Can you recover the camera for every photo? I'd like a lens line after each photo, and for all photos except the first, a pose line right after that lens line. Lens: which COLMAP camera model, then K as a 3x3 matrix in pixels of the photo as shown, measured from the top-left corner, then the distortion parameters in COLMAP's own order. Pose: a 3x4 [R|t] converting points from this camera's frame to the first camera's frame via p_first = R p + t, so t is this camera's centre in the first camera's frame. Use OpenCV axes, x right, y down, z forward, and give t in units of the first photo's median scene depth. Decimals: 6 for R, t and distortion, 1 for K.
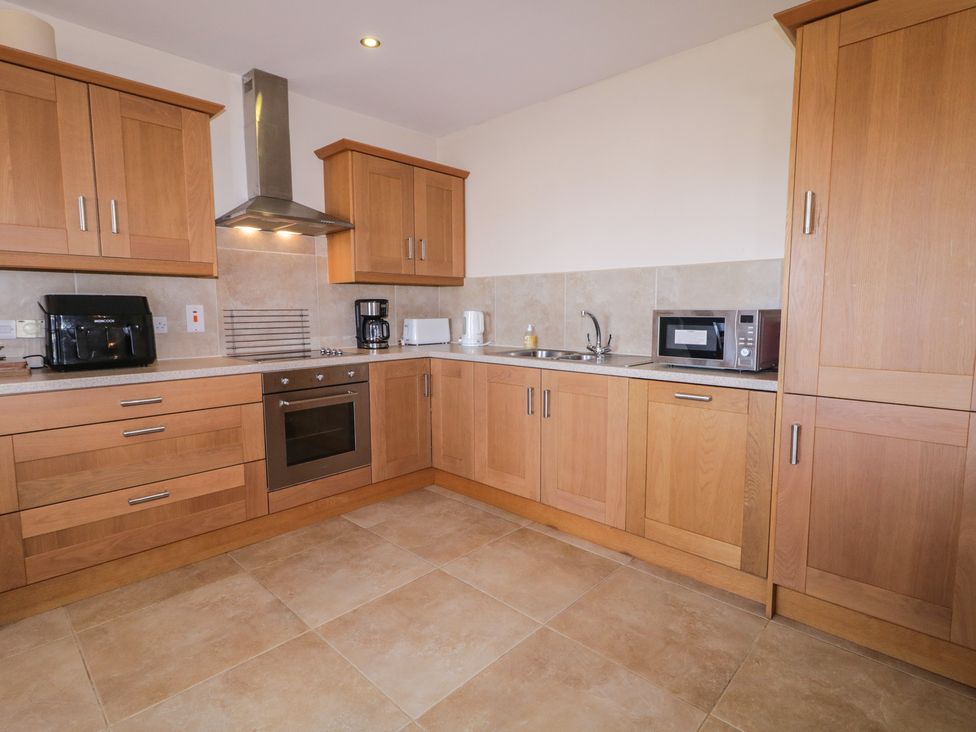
lens RADIAL K [[507.0, 0, 489.1], [0, 507.0, 359.6], [0, 0, 1]] dist [-0.000216, -0.000596]
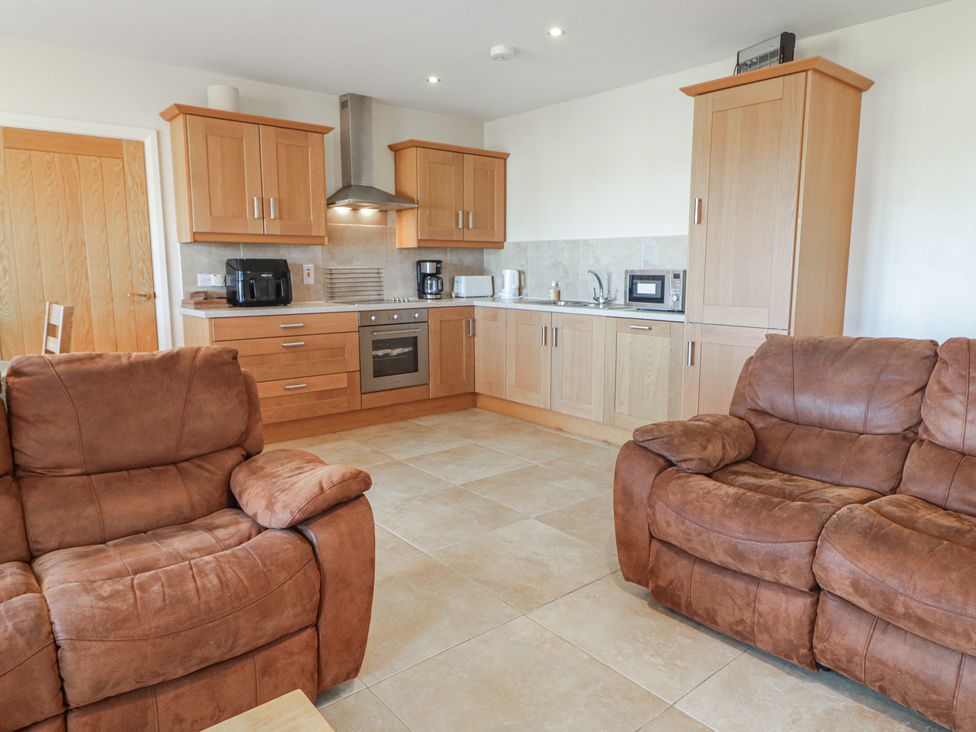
lens RADIAL K [[647.6, 0, 488.0], [0, 647.6, 366.0], [0, 0, 1]] dist [-0.004934, -0.004452]
pose [[0.993255, 0.020834, -0.114066, 0.117059], [-0.014669, 0.998399, 0.054623, 0.061721], [0.115022, -0.052582, 0.991970, -0.680629]]
